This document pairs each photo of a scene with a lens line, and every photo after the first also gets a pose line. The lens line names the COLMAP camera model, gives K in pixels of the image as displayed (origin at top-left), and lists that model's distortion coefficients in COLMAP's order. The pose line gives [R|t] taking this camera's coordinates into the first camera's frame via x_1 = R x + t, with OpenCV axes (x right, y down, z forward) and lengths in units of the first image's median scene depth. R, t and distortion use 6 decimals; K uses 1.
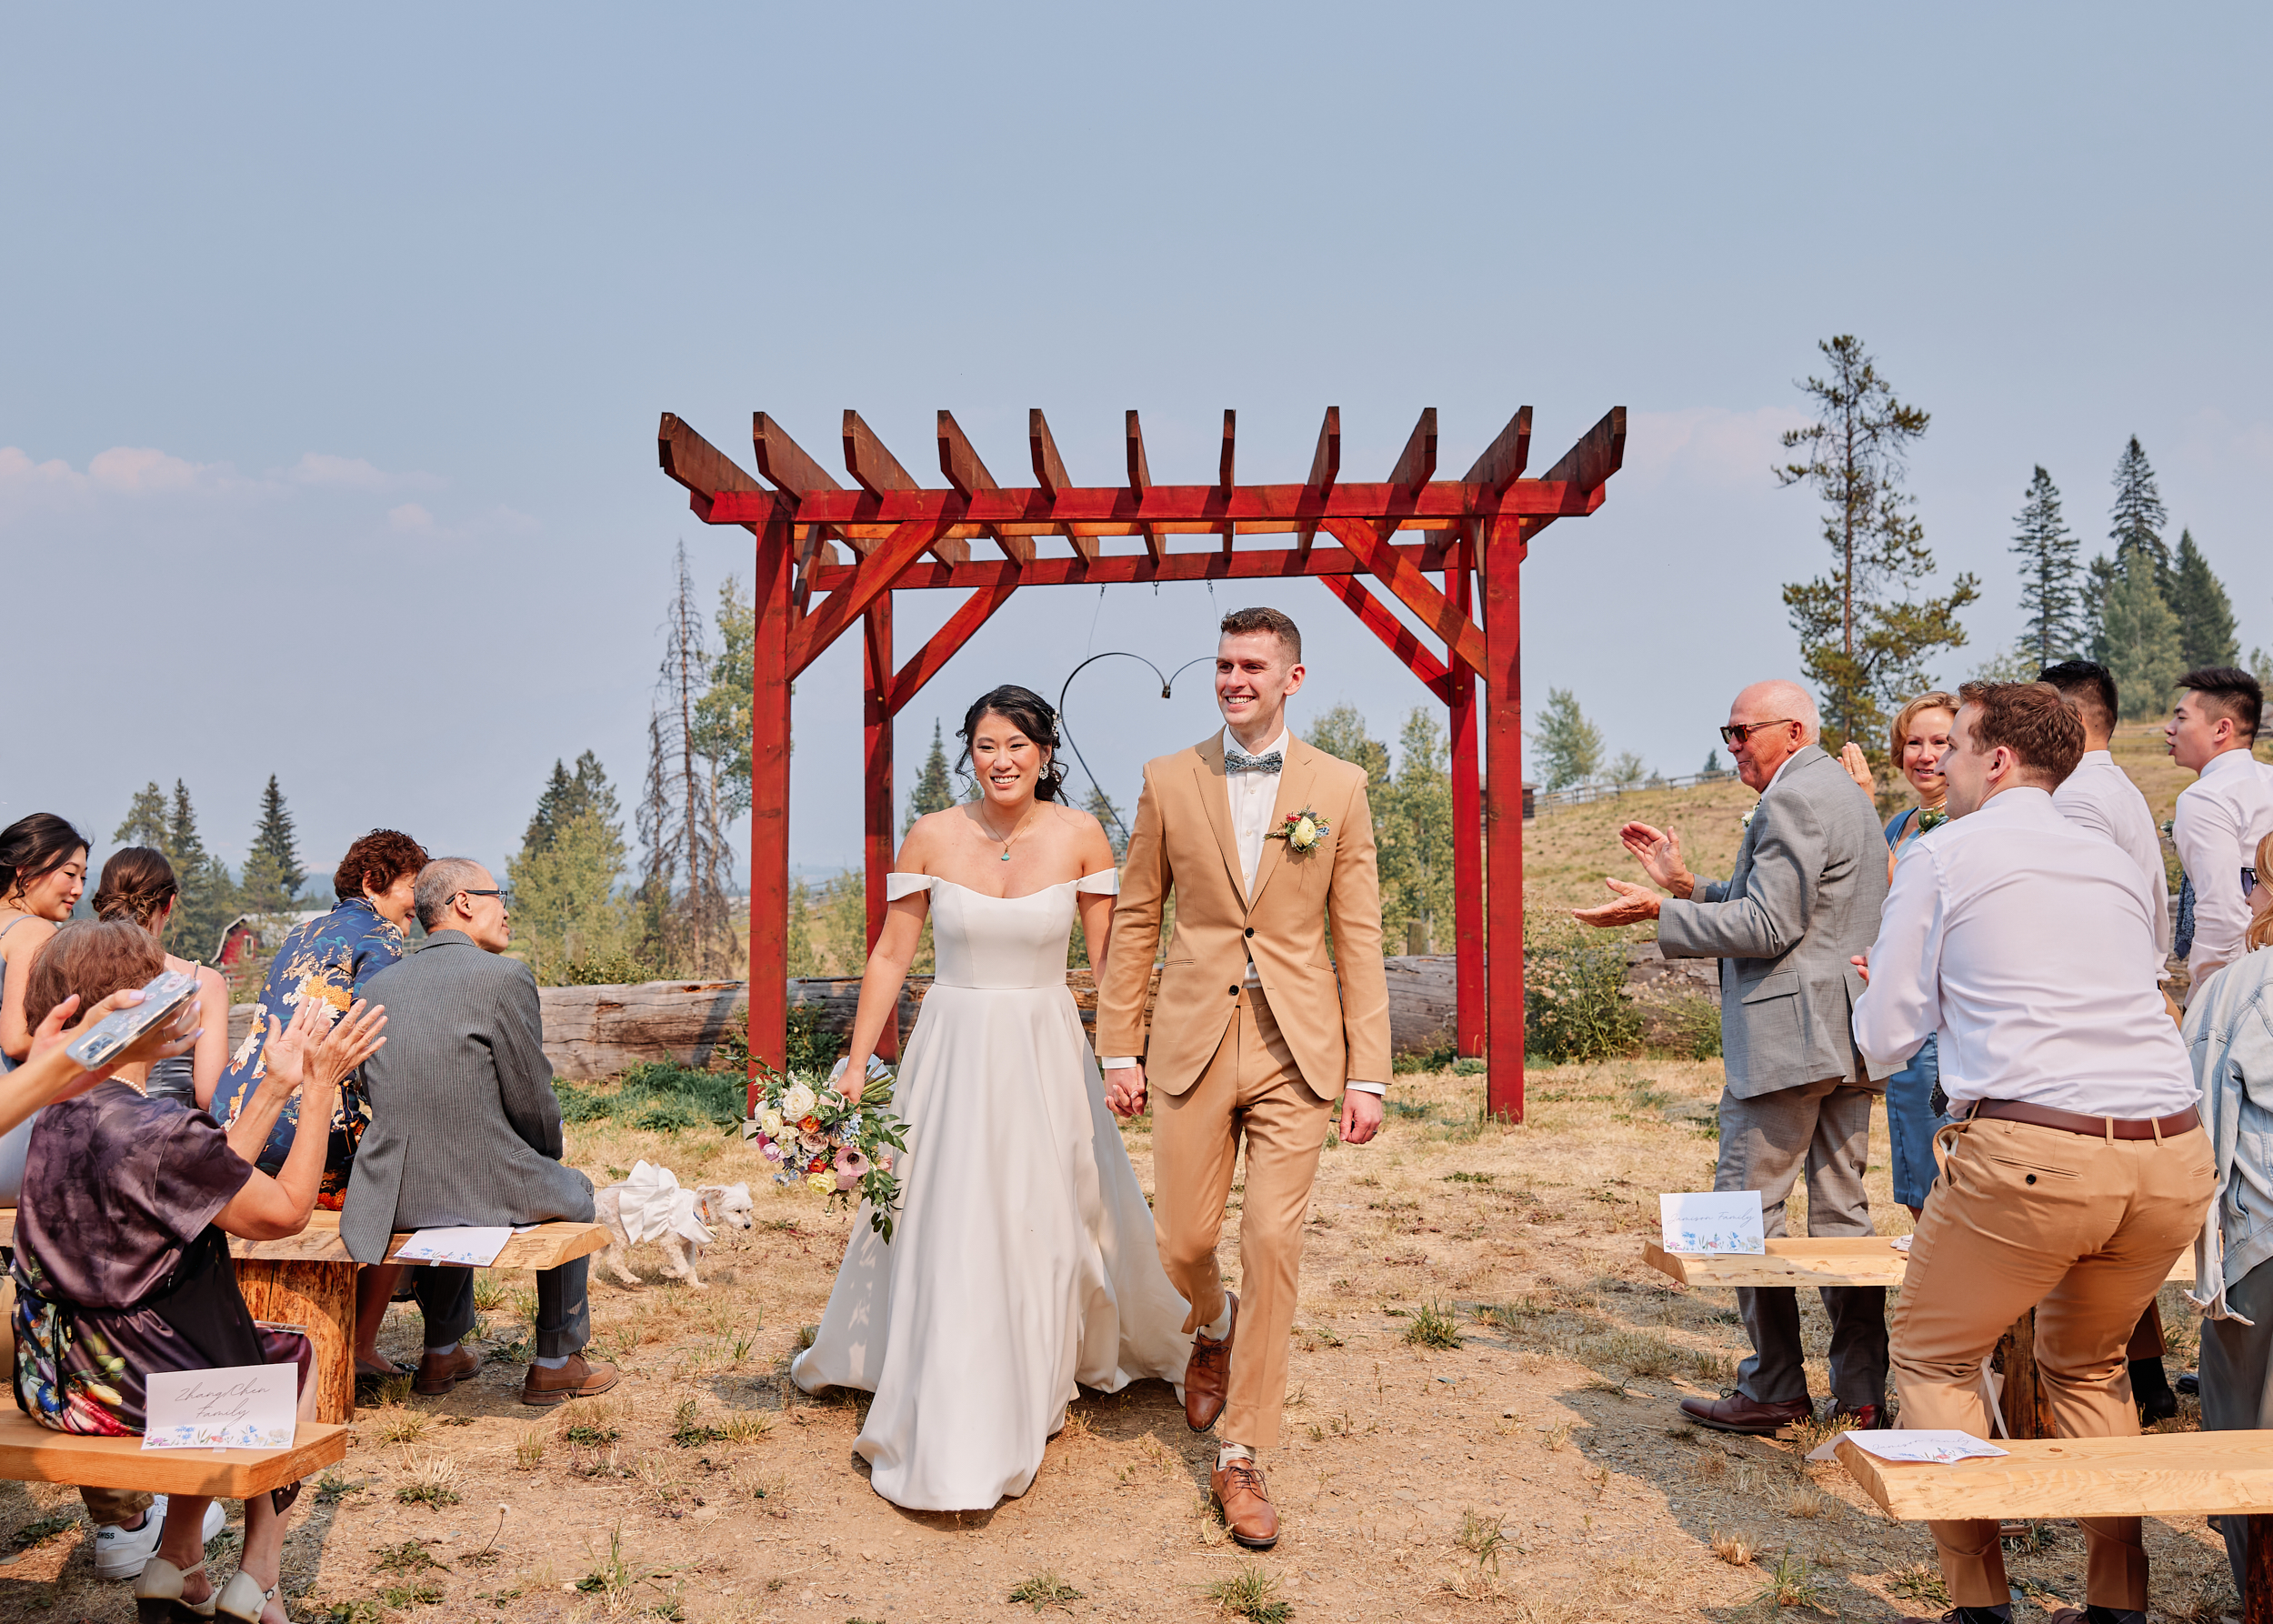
lens RADIAL K [[2774.7, 0, 985.1], [0, 2774.7, 809.9], [0, 0, 1]] dist [-0.380629, 0.347976]
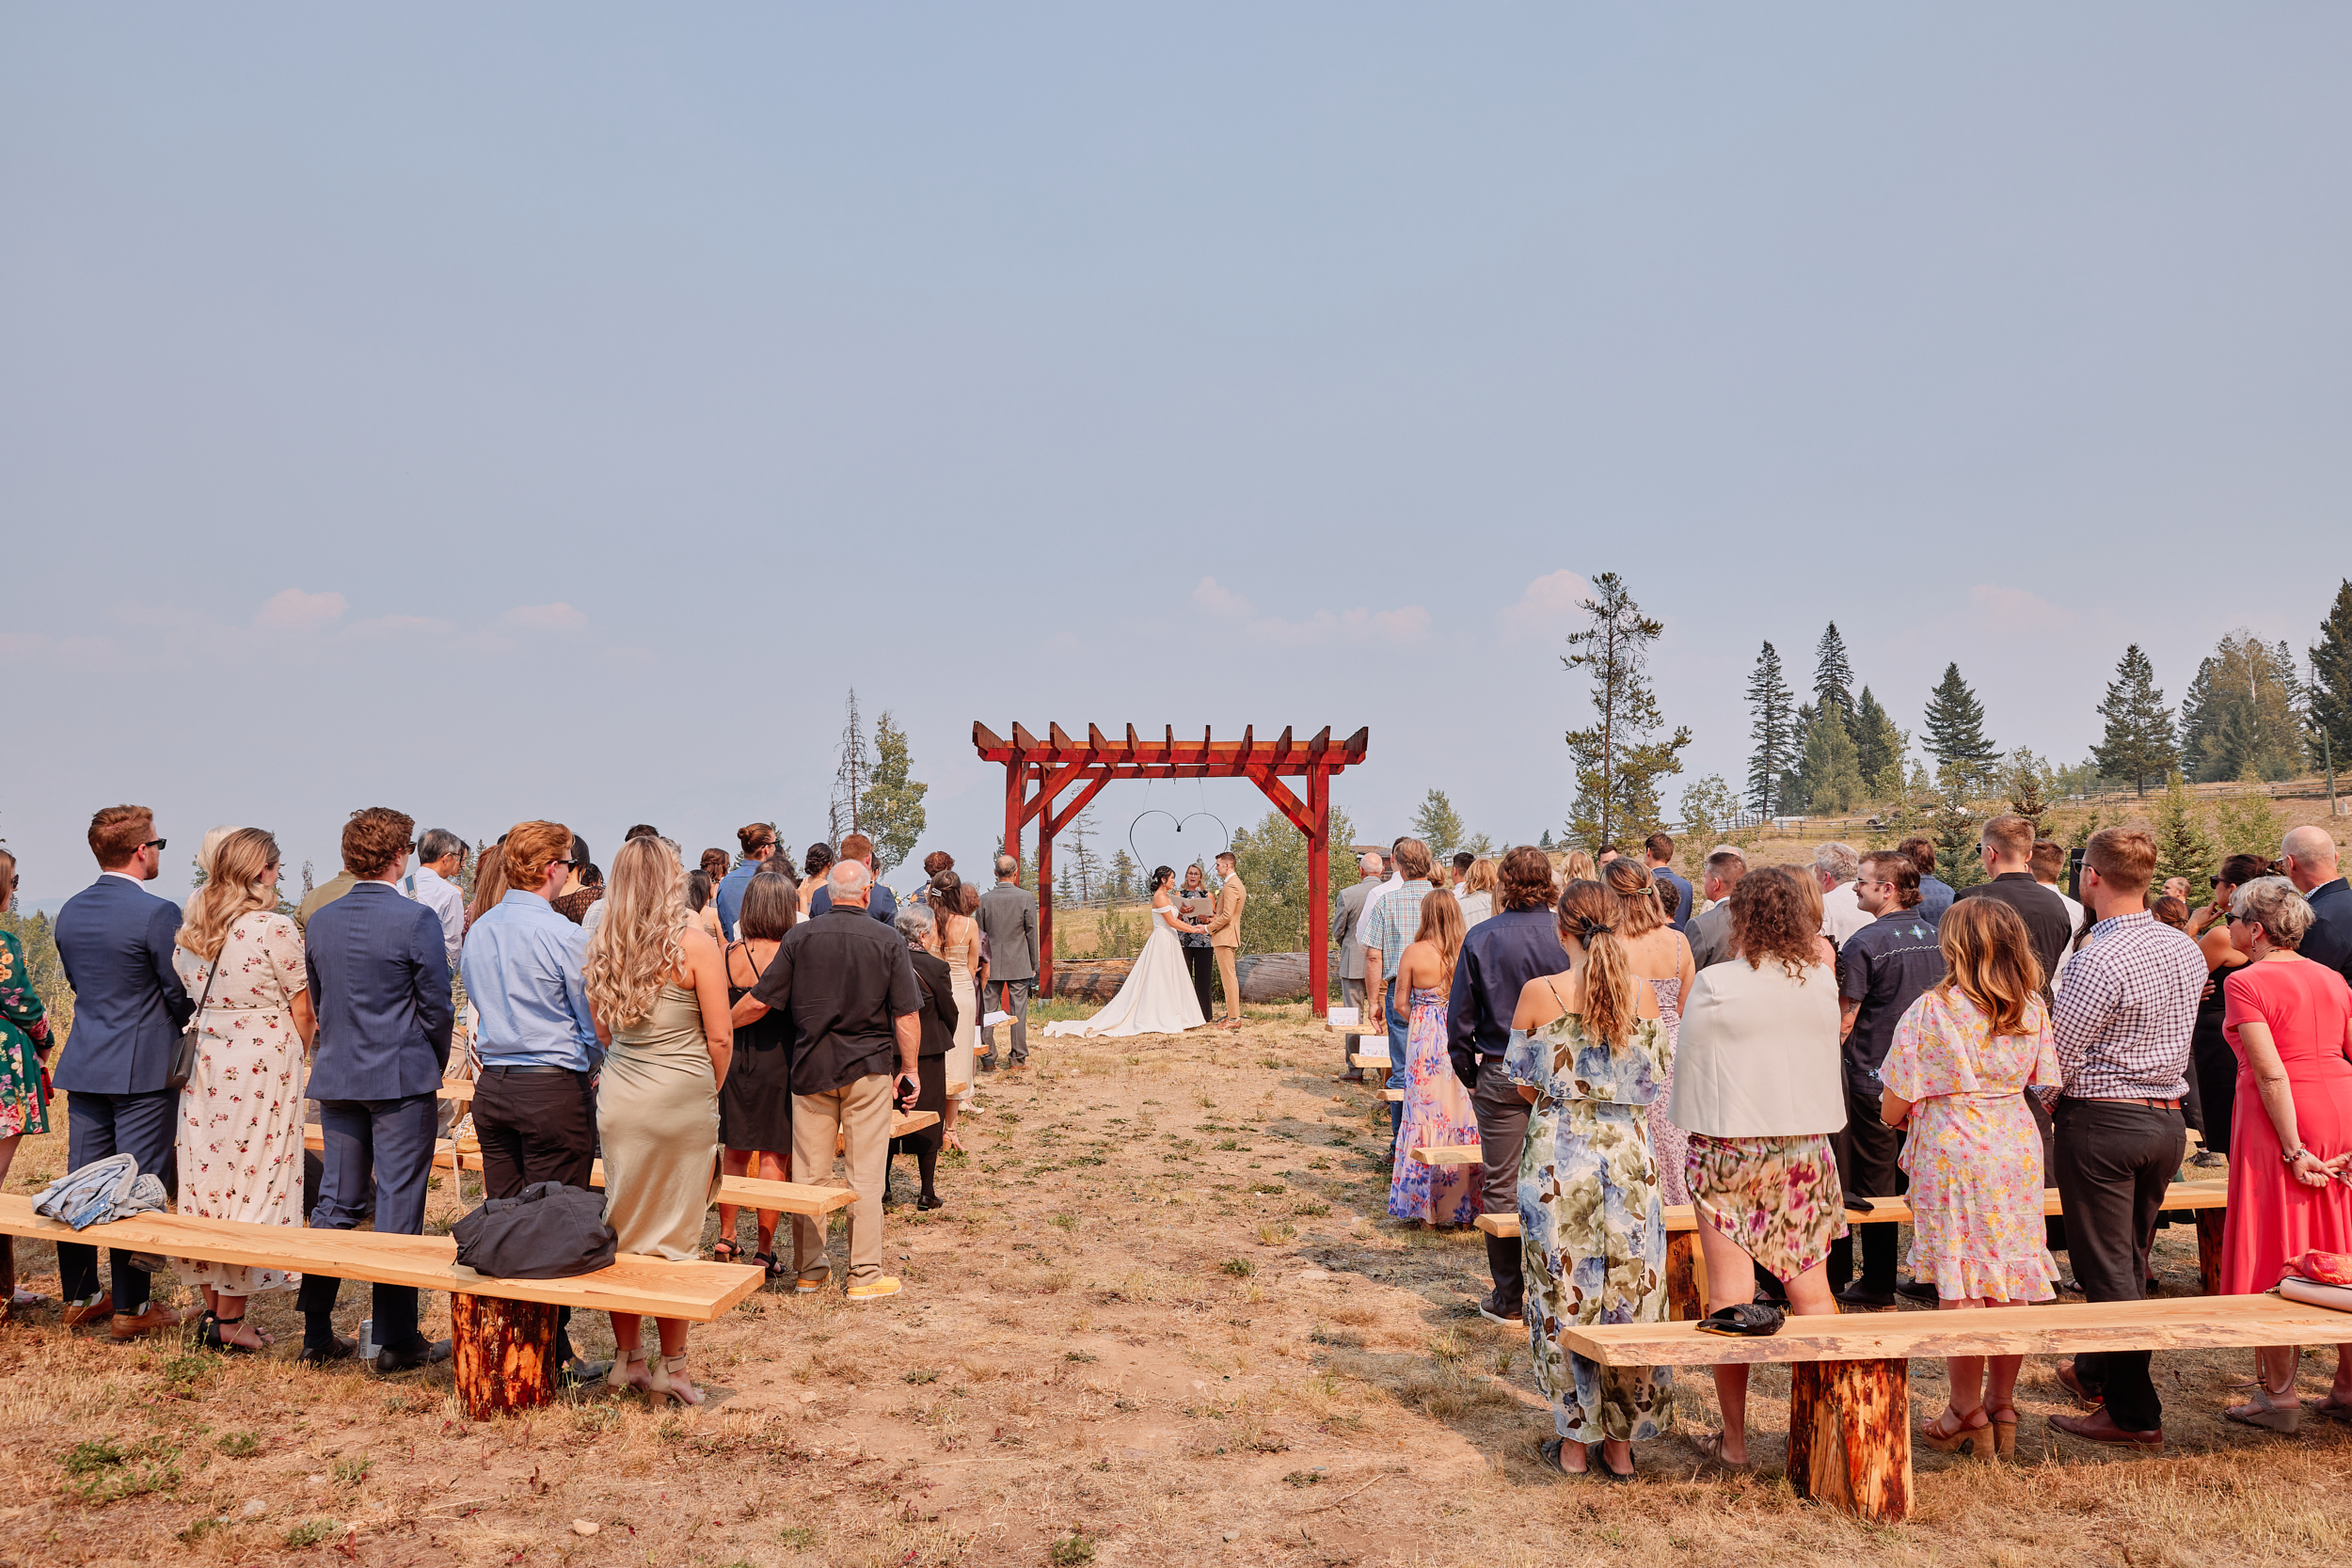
lens RADIAL K [[2263.3, 0, 1176.0], [0, 2263.3, 673.6], [0, 0, 1]] dist [-0.075834, 0.076624]
pose [[0.997377, 0.016337, 0.070513, -0.025283], [-0.010545, 0.996596, -0.081758, -0.007426], [-0.071609, 0.080800, 0.994155, -0.308502]]
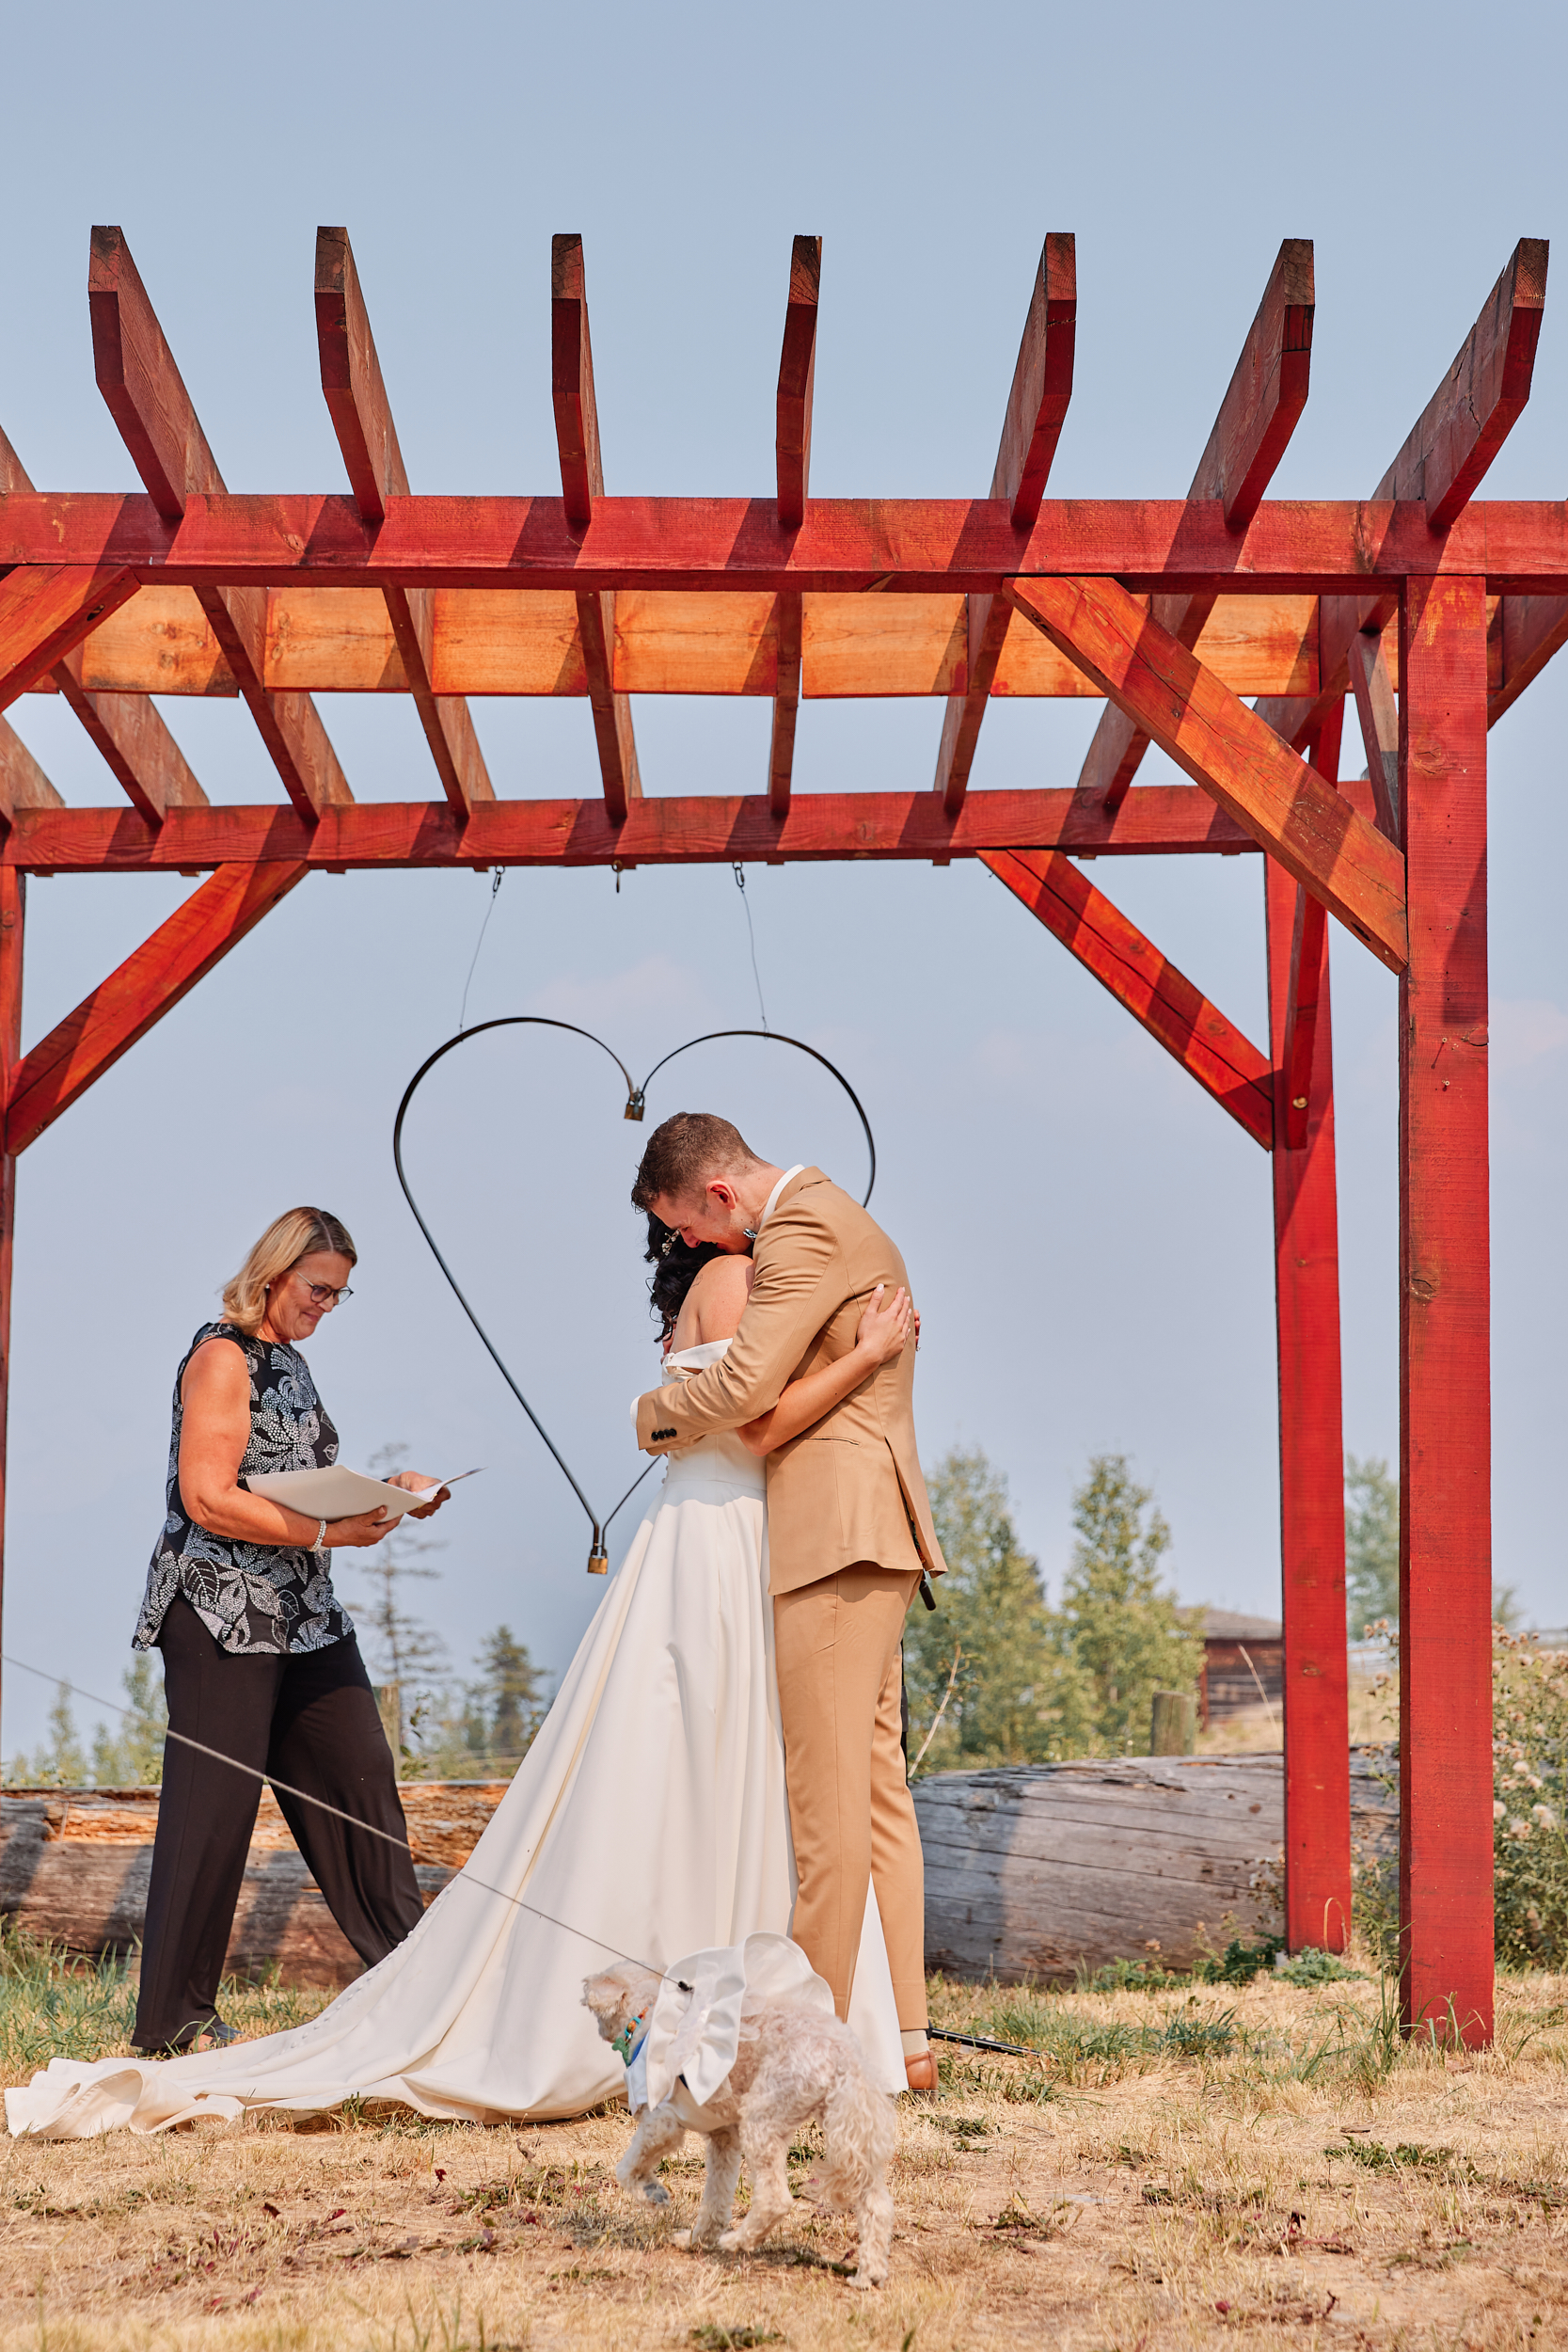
lens RADIAL K [[4723.5, 0, 712.2], [0, 4723.5, 972.4], [0, 0, 1]] dist [0.034614, 0.100041]
pose [[0.996364, 0.033926, 0.078153, 0.007072], [-0.020776, 0.986358, -0.163299, 0.023335], [-0.082627, 0.161081, 0.983476, 0.097302]]
